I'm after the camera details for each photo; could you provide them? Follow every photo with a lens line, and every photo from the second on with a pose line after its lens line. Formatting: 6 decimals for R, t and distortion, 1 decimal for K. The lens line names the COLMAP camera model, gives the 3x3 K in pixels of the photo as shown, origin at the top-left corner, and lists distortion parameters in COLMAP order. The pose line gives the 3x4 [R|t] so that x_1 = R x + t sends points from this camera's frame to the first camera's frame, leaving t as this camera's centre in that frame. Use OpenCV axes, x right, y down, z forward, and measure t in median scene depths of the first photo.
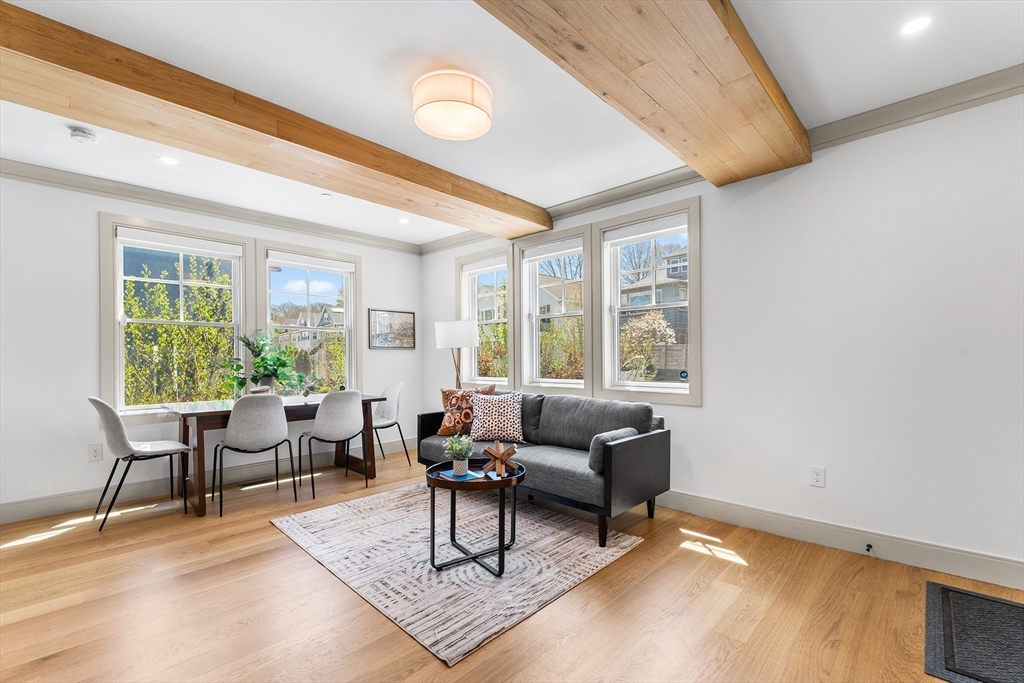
lens RADIAL K [[447.4, 0, 509.7], [0, 447.4, 362.5], [0, 0, 1]] dist [0.004182, 0.000400]
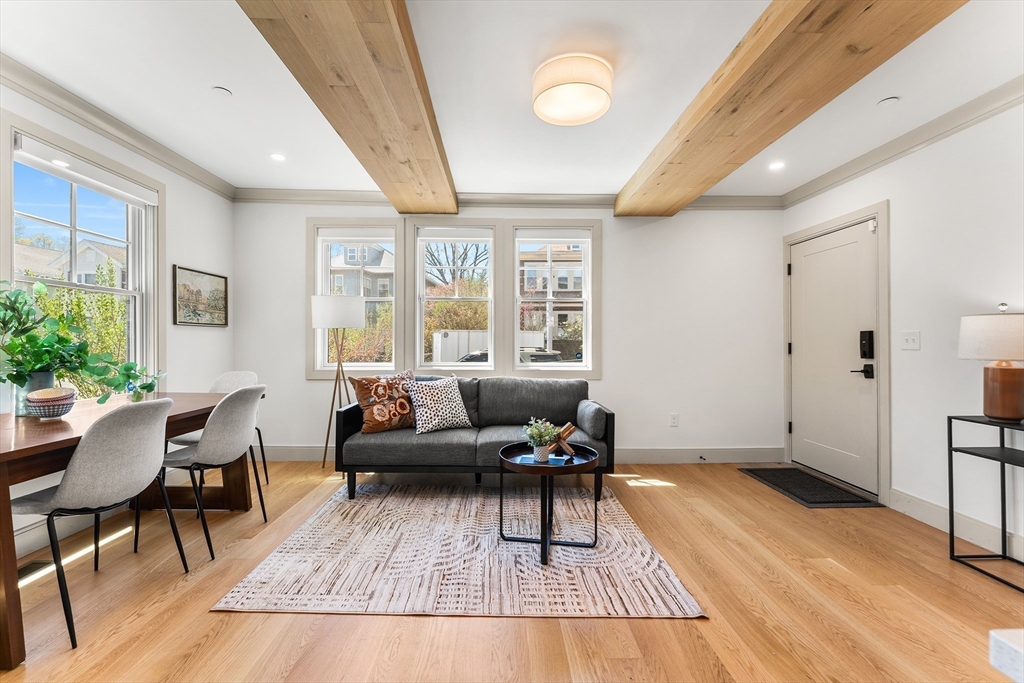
lens RADIAL K [[425.3, 0, 507.0], [0, 425.3, 341.2], [0, 0, 1]] dist [0.001243, 0.000333]
pose [[0.708425, 0.009569, 0.705721, -0.543490], [-0.002239, 0.999934, -0.011311, 0.000321], [-0.705783, 0.006432, 0.708399, 0.260391]]
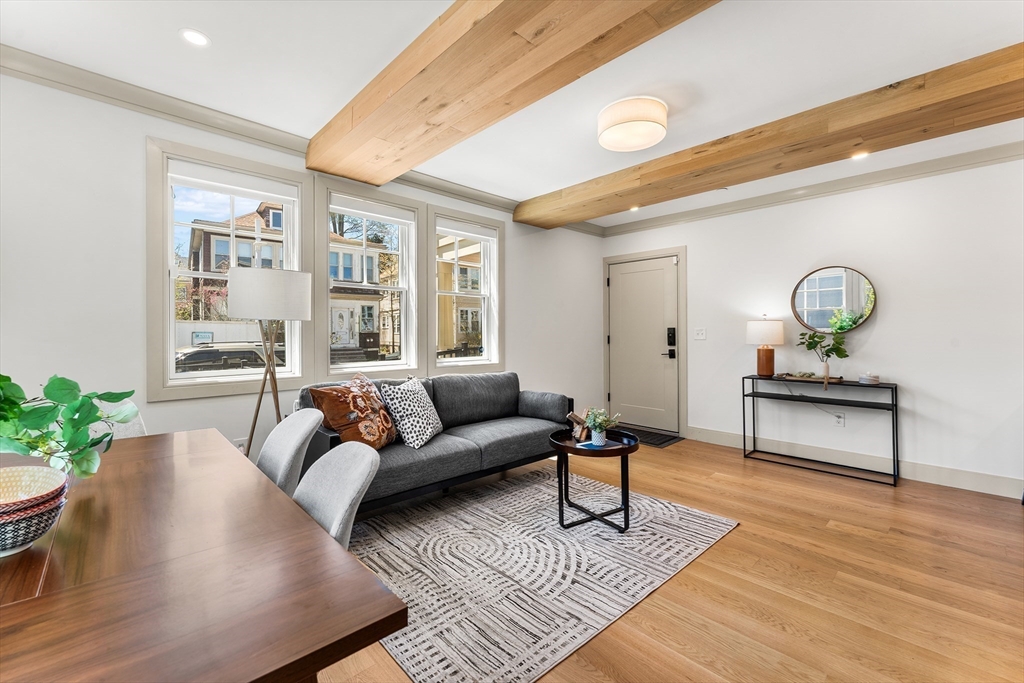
lens RADIAL K [[425.3, 0, 509.6], [0, 425.3, 334.5], [0, 0, 1]] dist [0.001243, 0.000333]
pose [[0.046808, 0.003565, 0.998898, -0.763084], [0.009887, 0.999943, -0.004032, -0.010183], [-0.998855, 0.010065, 0.046770, 0.771644]]
